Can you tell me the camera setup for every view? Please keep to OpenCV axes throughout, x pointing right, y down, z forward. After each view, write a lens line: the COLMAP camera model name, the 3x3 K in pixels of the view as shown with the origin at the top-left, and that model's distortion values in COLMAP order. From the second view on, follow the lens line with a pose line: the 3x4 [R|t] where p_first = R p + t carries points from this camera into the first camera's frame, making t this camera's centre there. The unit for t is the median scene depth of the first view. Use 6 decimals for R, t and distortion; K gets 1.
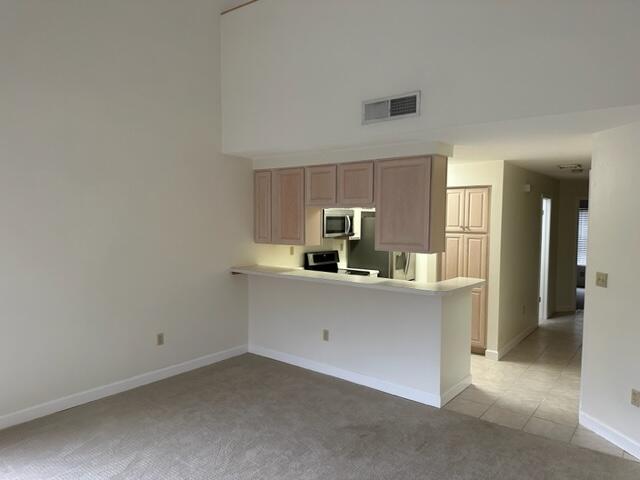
lens RADIAL K [[451.8, 0, 320.0], [0, 451.8, 240.0], [0, 0, 1]] dist [0.121907, -0.153817]
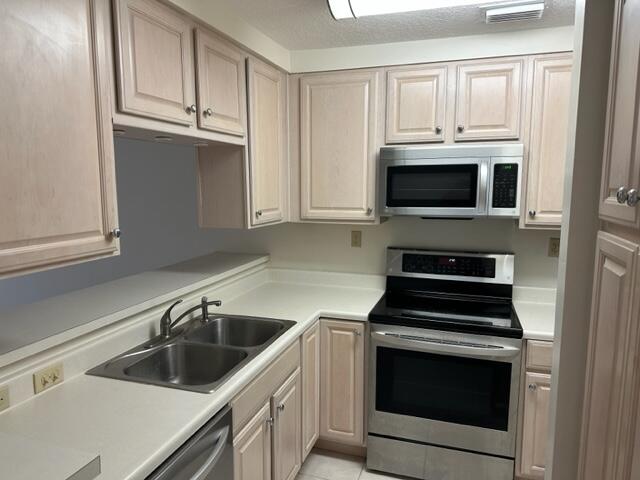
lens RADIAL K [[451.8, 0, 320.0], [0, 451.8, 240.0], [0, 0, 1]] dist [0.121907, -0.153817]
pose [[0.333124, 0.112914, -0.936098, 0.365904], [-0.044125, 0.993583, 0.104145, -0.023075], [0.941850, 0.006612, 0.335969, 0.738393]]
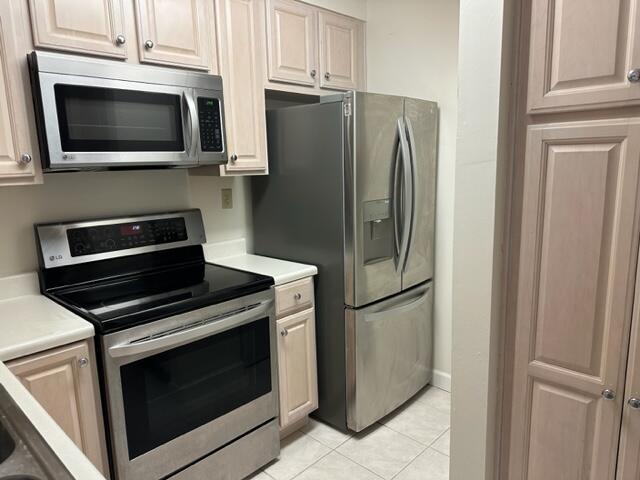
lens RADIAL K [[451.8, 0, 320.0], [0, 451.8, 240.0], [0, 0, 1]] dist [0.121907, -0.153817]
pose [[0.993479, -0.016766, -0.112780, 0.177085], [0.030176, 0.992524, 0.118264, 0.008523], [0.109953, -0.120896, 0.986557, 0.690589]]
